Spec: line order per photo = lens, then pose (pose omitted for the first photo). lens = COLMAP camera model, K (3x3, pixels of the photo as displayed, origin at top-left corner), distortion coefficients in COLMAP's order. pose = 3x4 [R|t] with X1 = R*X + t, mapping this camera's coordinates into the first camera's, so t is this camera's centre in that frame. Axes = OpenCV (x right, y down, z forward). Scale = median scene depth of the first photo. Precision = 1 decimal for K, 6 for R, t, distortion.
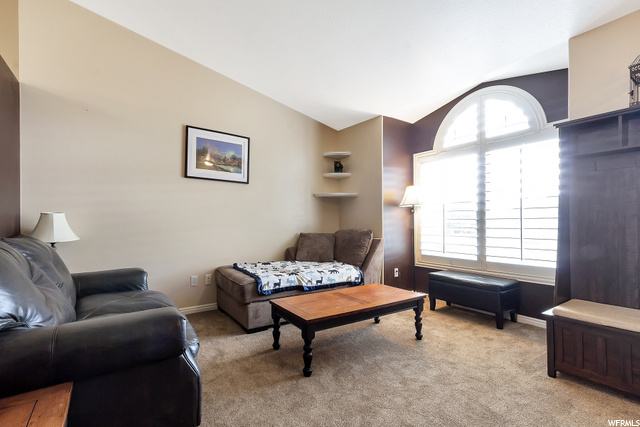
lens RADIAL K [[300.7, 0, 319.2], [0, 300.7, 219.1], [0, 0, 1]] dist [0.008520, -0.002881]
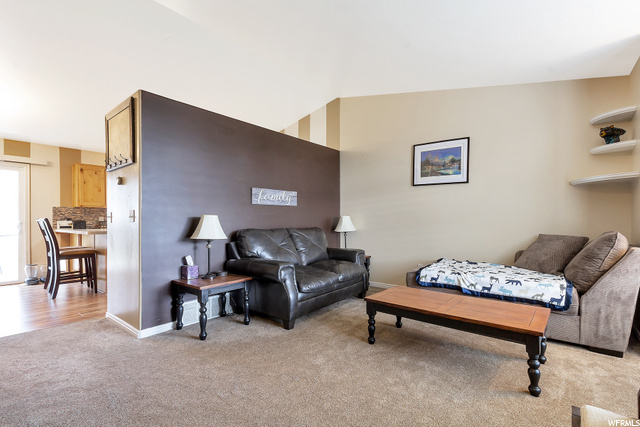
lens RADIAL K [[300.7, 0, 326.2], [0, 300.7, 220.2], [0, 0, 1]] dist [0.008520, -0.002881]
pose [[0.252888, -0.004918, -0.967483, 0.719285], [0.013326, 0.999910, -0.001600, 0.004262], [0.967404, -0.012488, 0.252931, 0.324080]]
